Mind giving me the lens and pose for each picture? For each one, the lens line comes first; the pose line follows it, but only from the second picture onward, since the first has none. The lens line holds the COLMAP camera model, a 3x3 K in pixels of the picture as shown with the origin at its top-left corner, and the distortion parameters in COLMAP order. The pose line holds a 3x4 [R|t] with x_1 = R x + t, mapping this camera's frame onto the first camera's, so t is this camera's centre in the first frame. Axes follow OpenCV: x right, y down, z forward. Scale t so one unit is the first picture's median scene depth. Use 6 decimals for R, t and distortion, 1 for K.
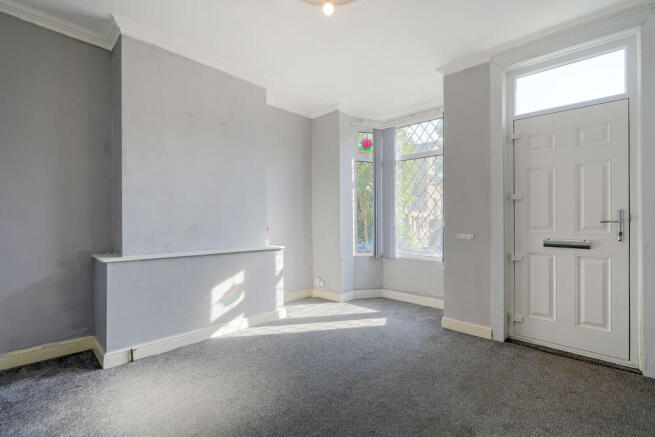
lens RADIAL K [[303.4, 0, 326.6], [0, 303.4, 224.8], [0, 0, 1]] dist [0.001854, 0.000249]
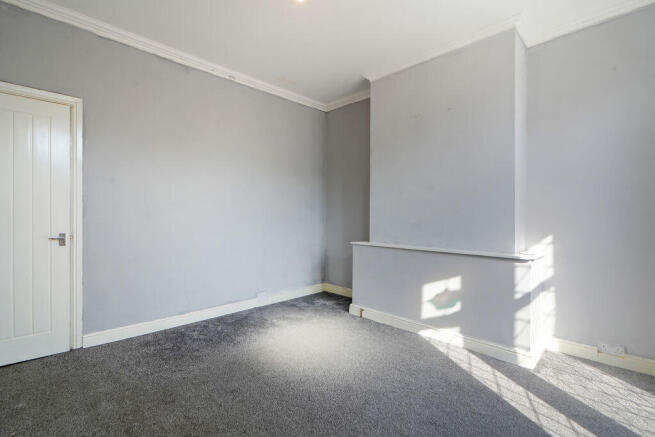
lens RADIAL K [[303.4, 0, 326.6], [0, 303.4, 224.8], [0, 0, 1]] dist [0.001854, 0.000249]
pose [[-0.025722, 0.021385, -0.999440, 0.611833], [-0.021335, 0.999532, 0.021936, -0.001202], [0.999441, 0.021887, -0.025253, 0.706139]]
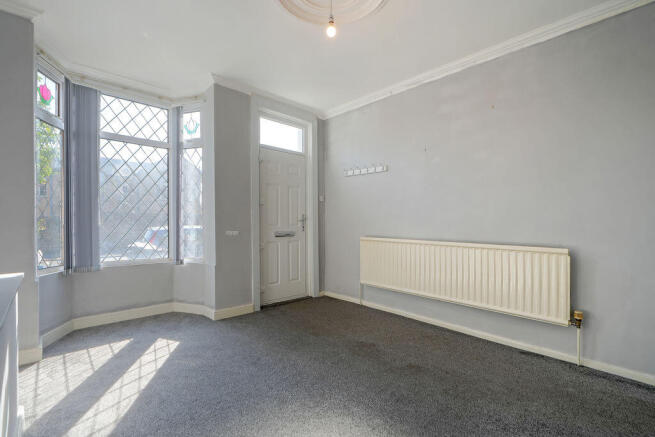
lens RADIAL K [[296.0, 0, 327.5], [0, 296.0, 218.5], [0, 0, 1]] dist [-0.000943, -0.000049]
pose [[0.050147, 0.007233, 0.998716, -0.692353], [0.003759, 0.999965, -0.007431, -0.007972], [-0.998735, 0.004127, 0.050118, 0.618418]]
